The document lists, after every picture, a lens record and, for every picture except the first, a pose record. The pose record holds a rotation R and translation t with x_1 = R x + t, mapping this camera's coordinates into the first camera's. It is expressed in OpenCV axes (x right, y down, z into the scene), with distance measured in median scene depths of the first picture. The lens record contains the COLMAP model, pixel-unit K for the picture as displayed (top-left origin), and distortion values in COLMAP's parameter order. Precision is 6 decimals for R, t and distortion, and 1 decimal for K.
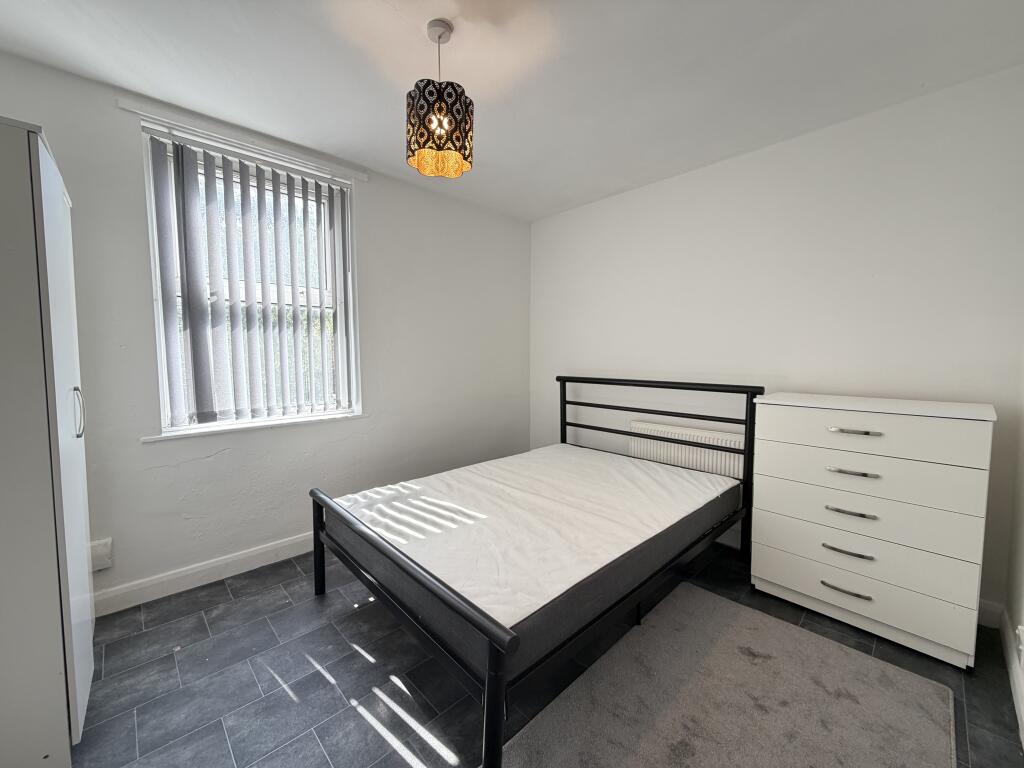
lens RADIAL K [[415.8, 0, 512.0], [0, 415.8, 384.0], [0, 0, 1]] dist [-0.002420, -0.000154]
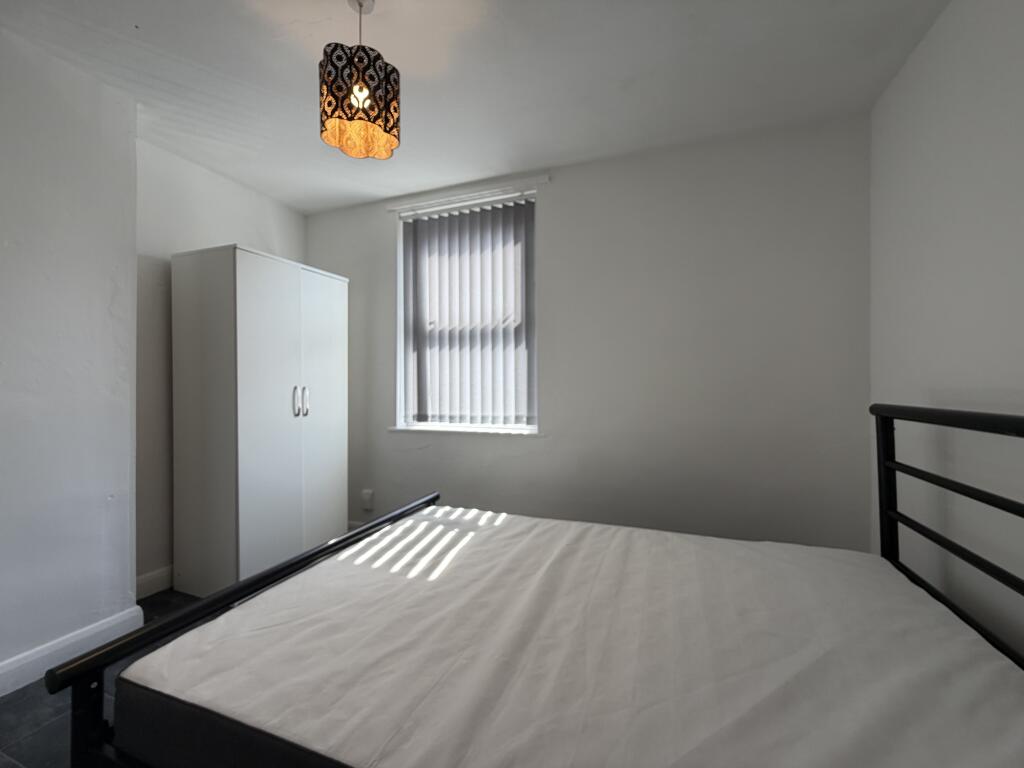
lens RADIAL K [[415.8, 0, 512.0], [0, 415.8, 384.0], [0, 0, 1]] dist [-0.002420, -0.000154]
pose [[0.425552, -0.001072, -0.904934, 0.557721], [-0.064419, 0.997426, -0.031476, -0.003243], [0.902638, 0.071689, 0.424387, 0.688565]]
